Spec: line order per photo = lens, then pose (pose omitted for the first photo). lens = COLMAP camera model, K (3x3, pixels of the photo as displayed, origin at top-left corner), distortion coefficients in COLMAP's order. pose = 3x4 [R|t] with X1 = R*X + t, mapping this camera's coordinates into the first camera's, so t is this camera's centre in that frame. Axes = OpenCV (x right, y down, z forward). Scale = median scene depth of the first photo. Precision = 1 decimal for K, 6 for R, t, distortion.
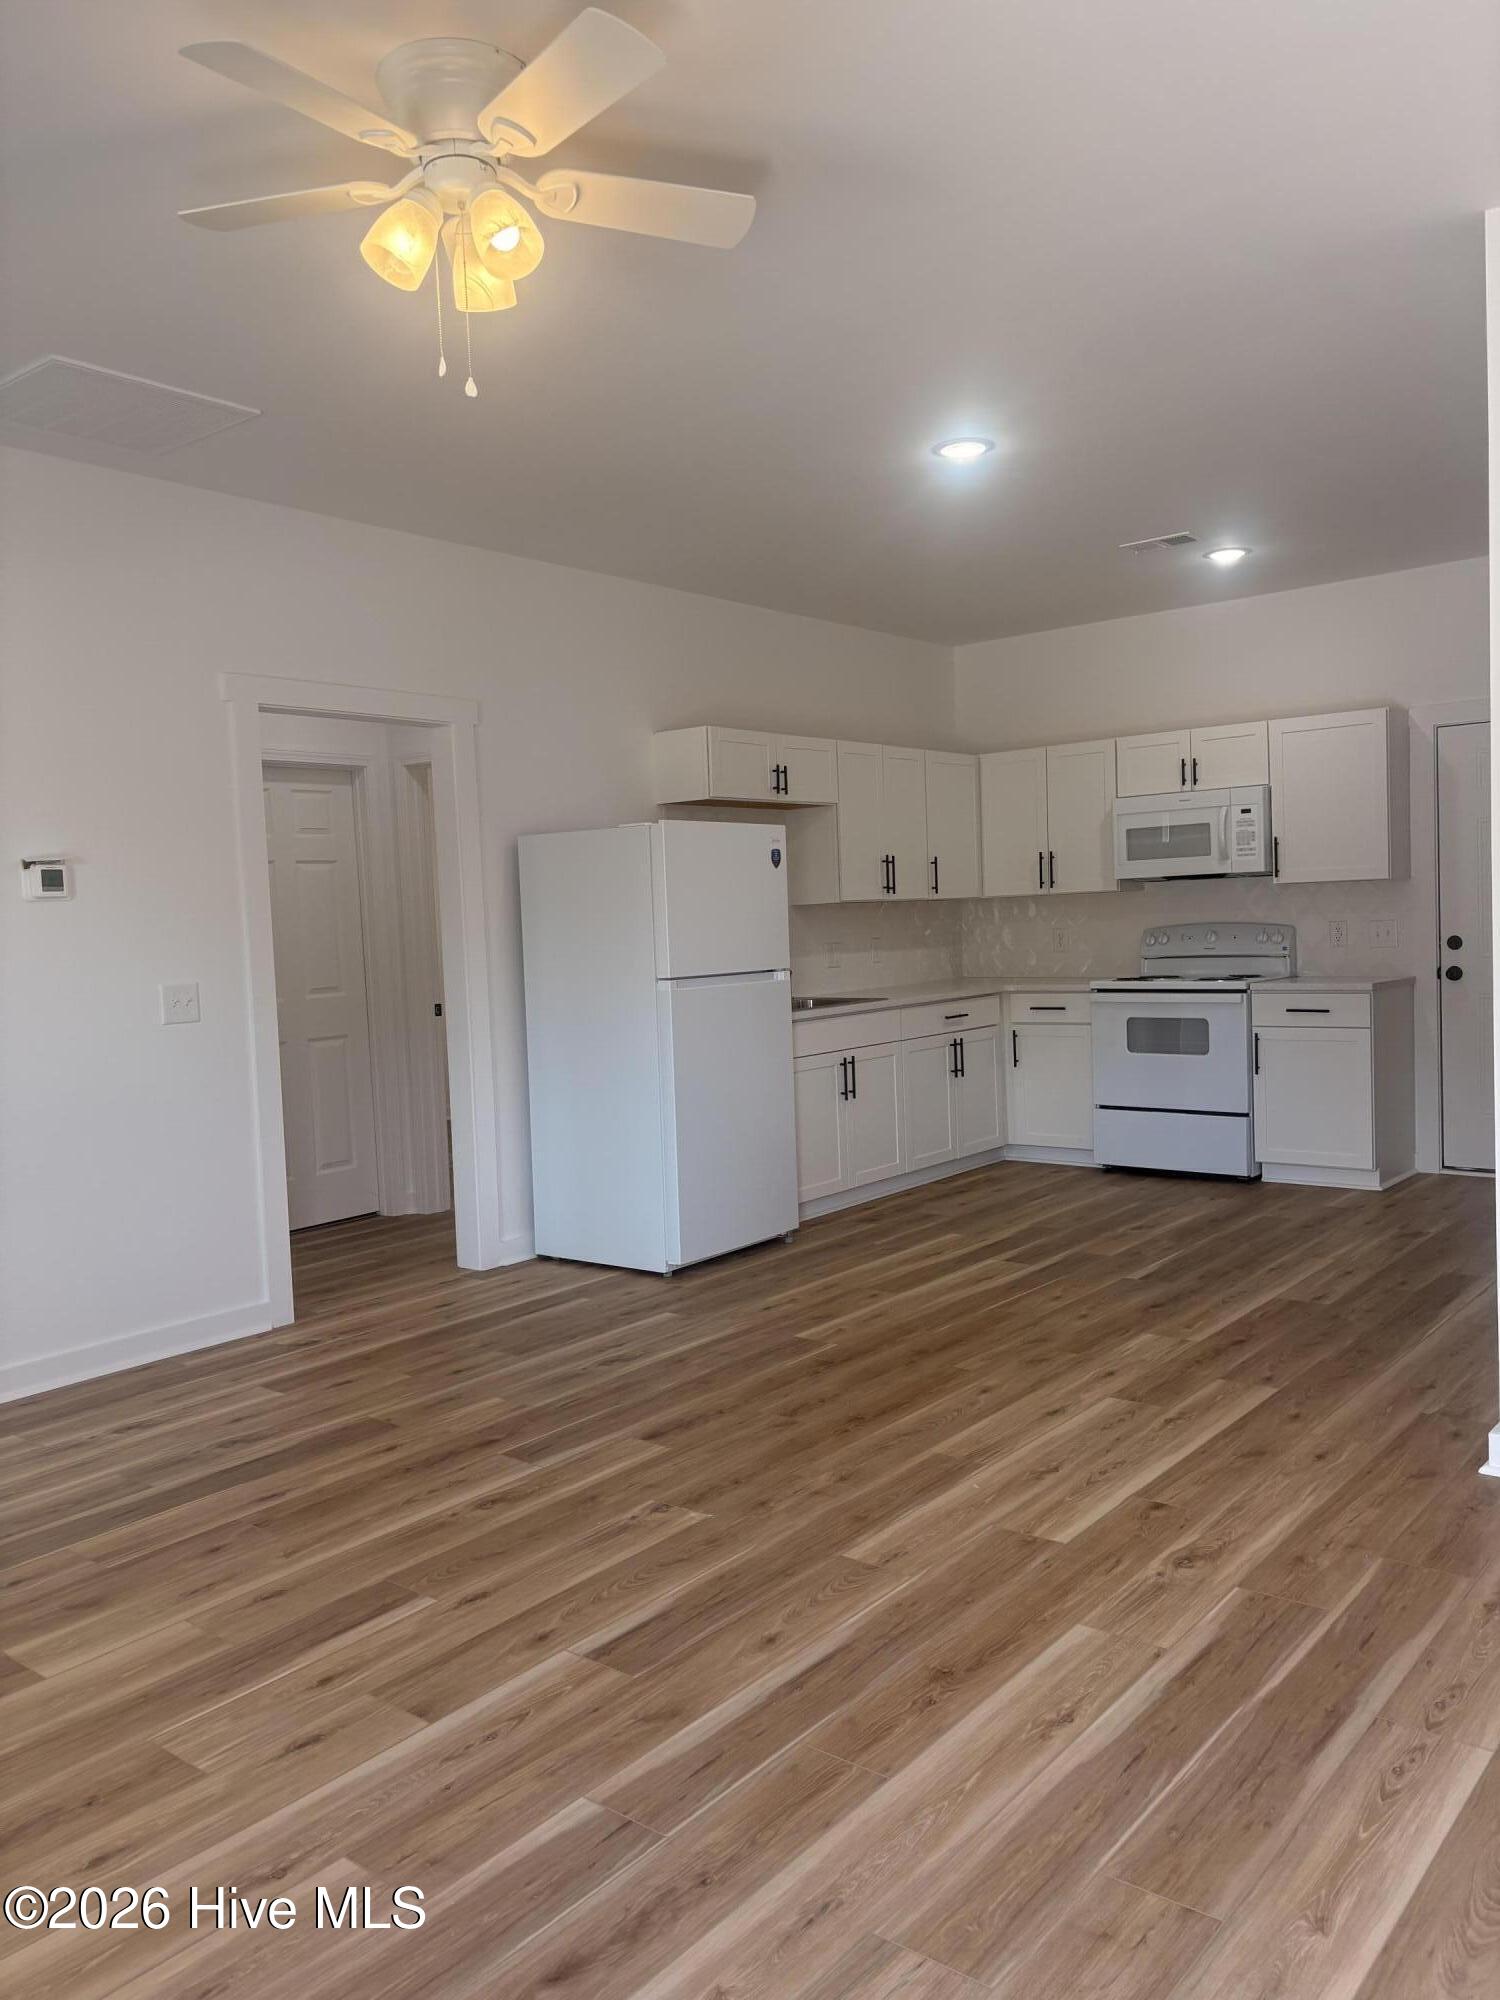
lens RADIAL K [[1502.2, 0, 725.9], [0, 1502.2, 1012.6], [0, 0, 1]] dist [0.029024, -0.015479]
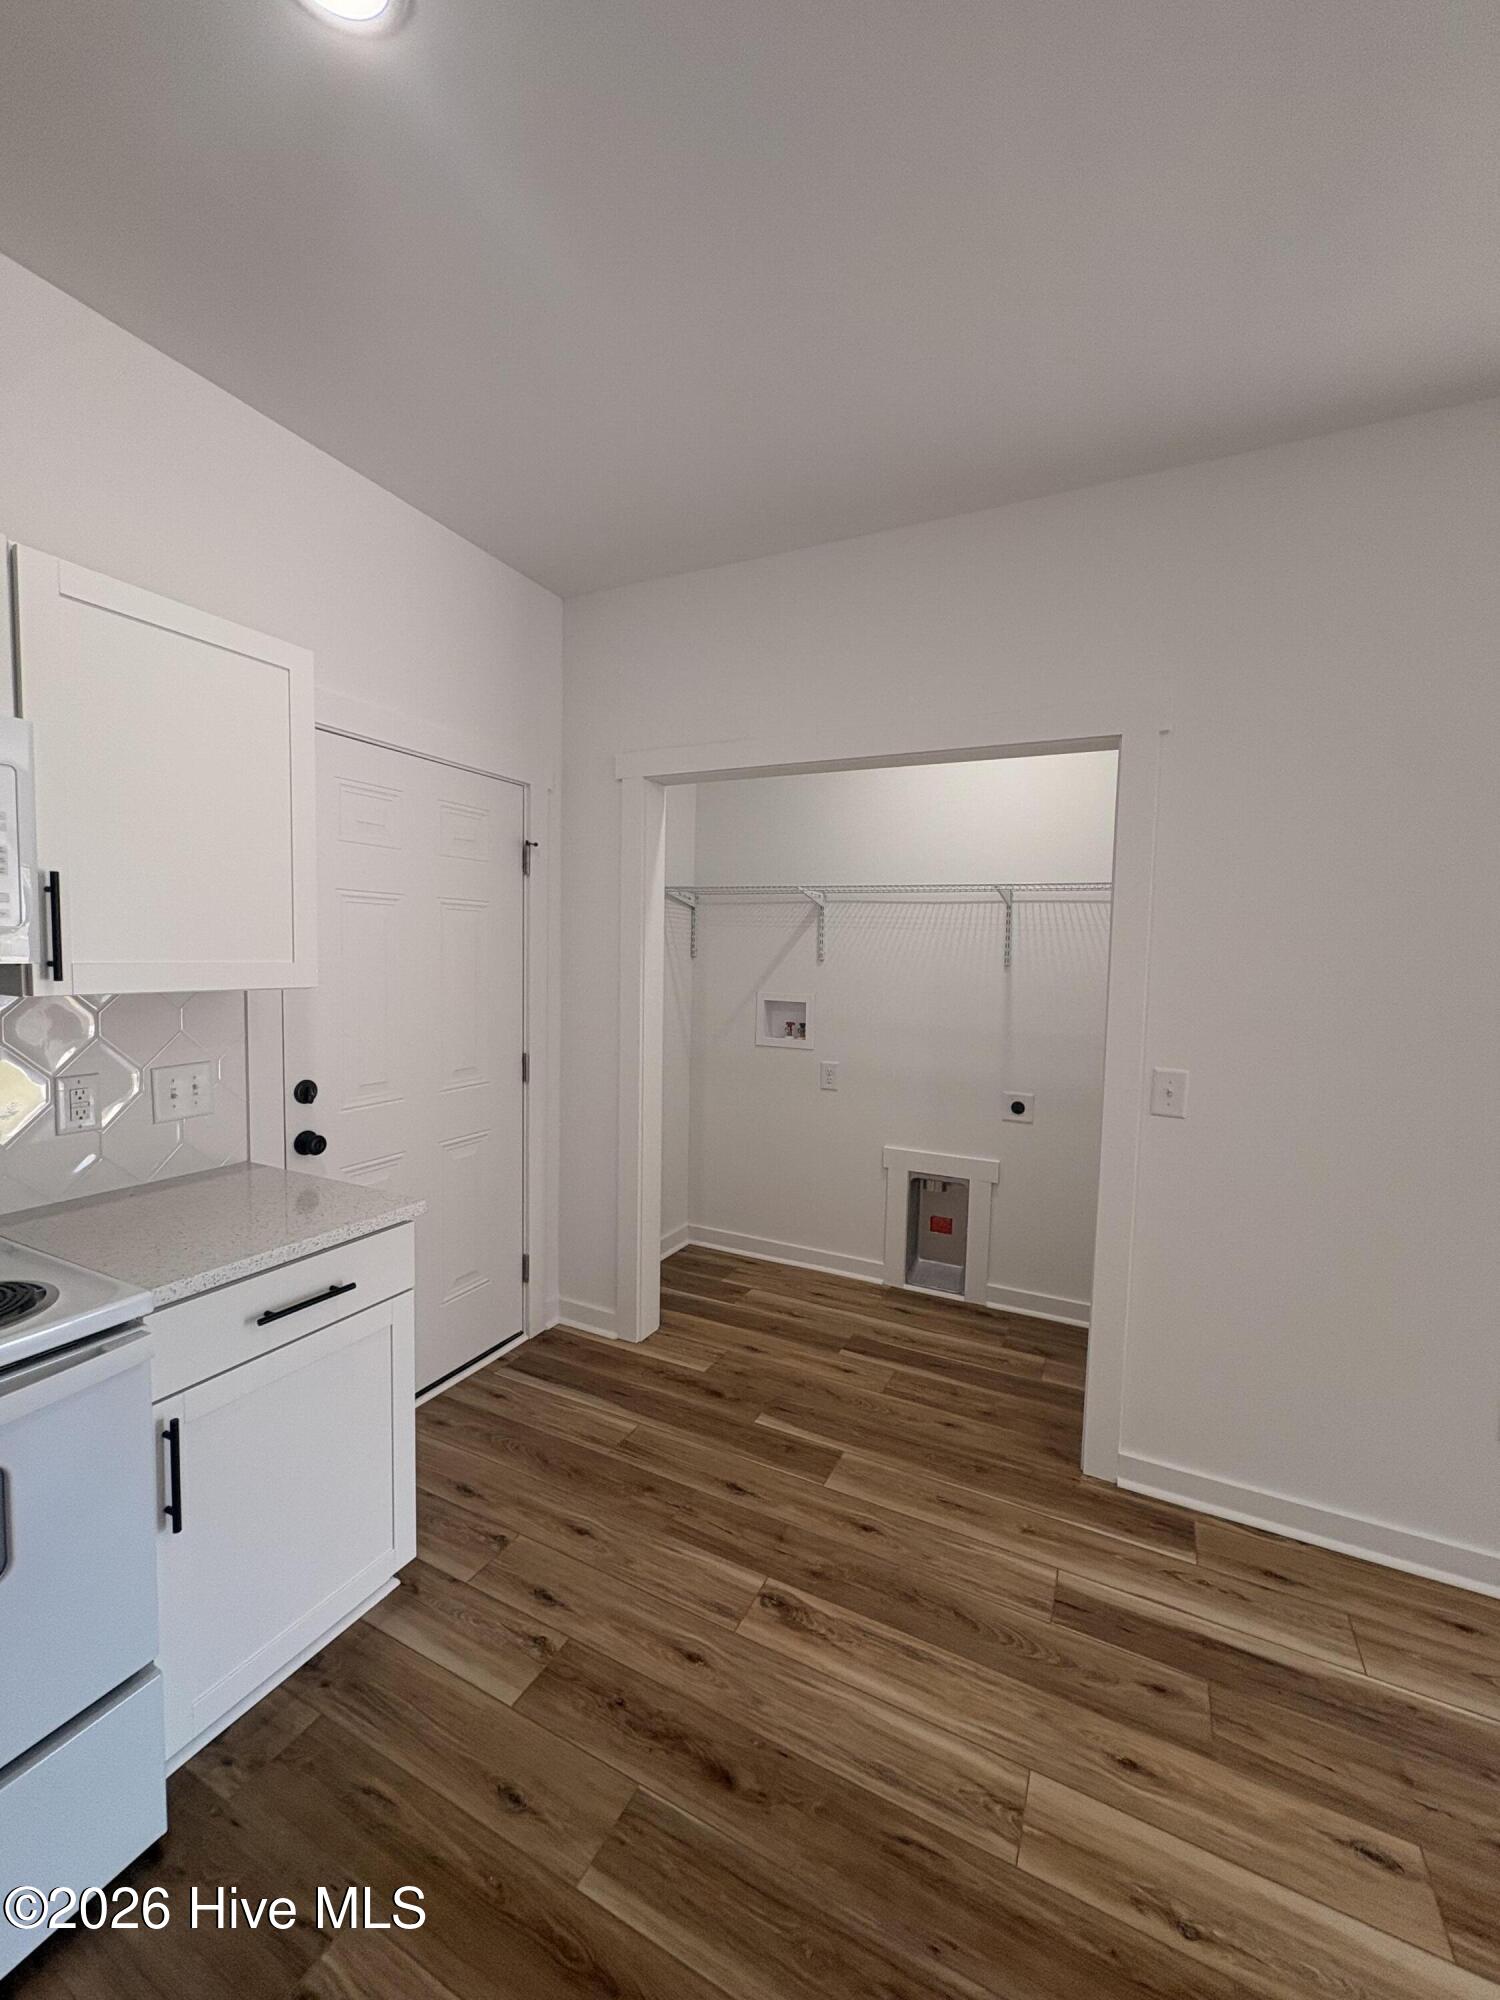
lens RADIAL K [[792.8, 0, 737.2], [0, 792.8, 1001.1], [0, 0, 1]] dist [0.000083, -0.000211]
pose [[-0.234367, -0.026696, 0.971782, 0.205854], [0.048882, 0.998035, 0.039206, -0.128070], [-0.970918, 0.056691, -0.232602, 1.342433]]
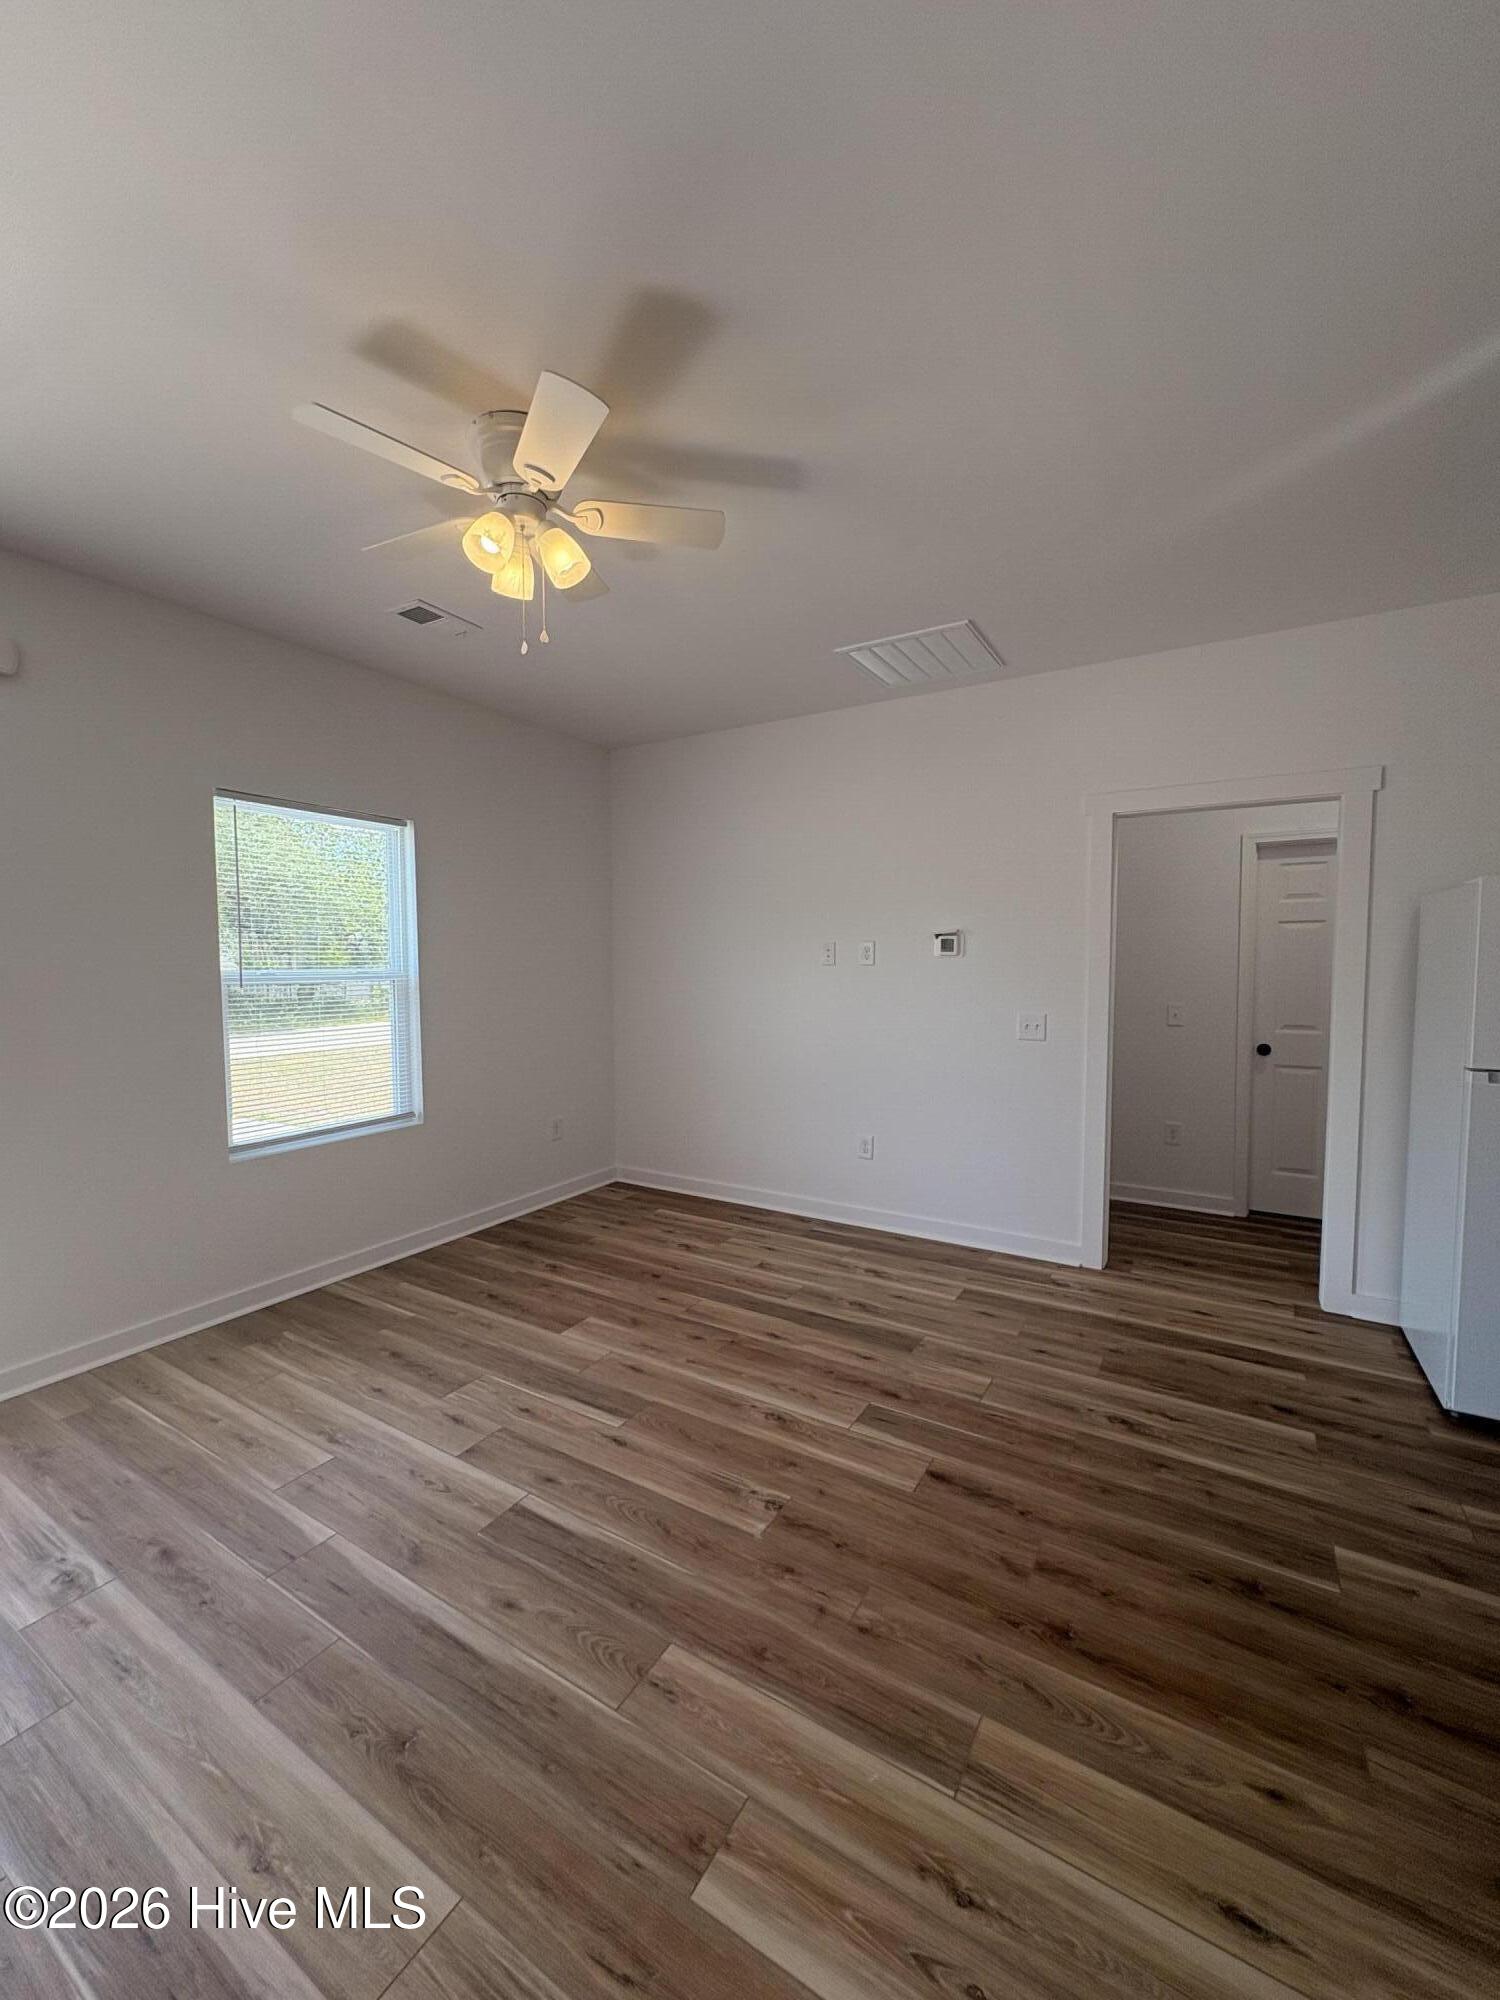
lens RADIAL K [[792.8, 0, 759.7], [0, 792.8, 1005.2], [0, 0, 1]] dist [0.000083, -0.000211]
pose [[0.156276, 0.097803, -0.982859, 0.386644], [-0.068545, 0.993760, 0.087989, -0.082472], [0.985332, 0.053619, 0.162005, 0.641128]]
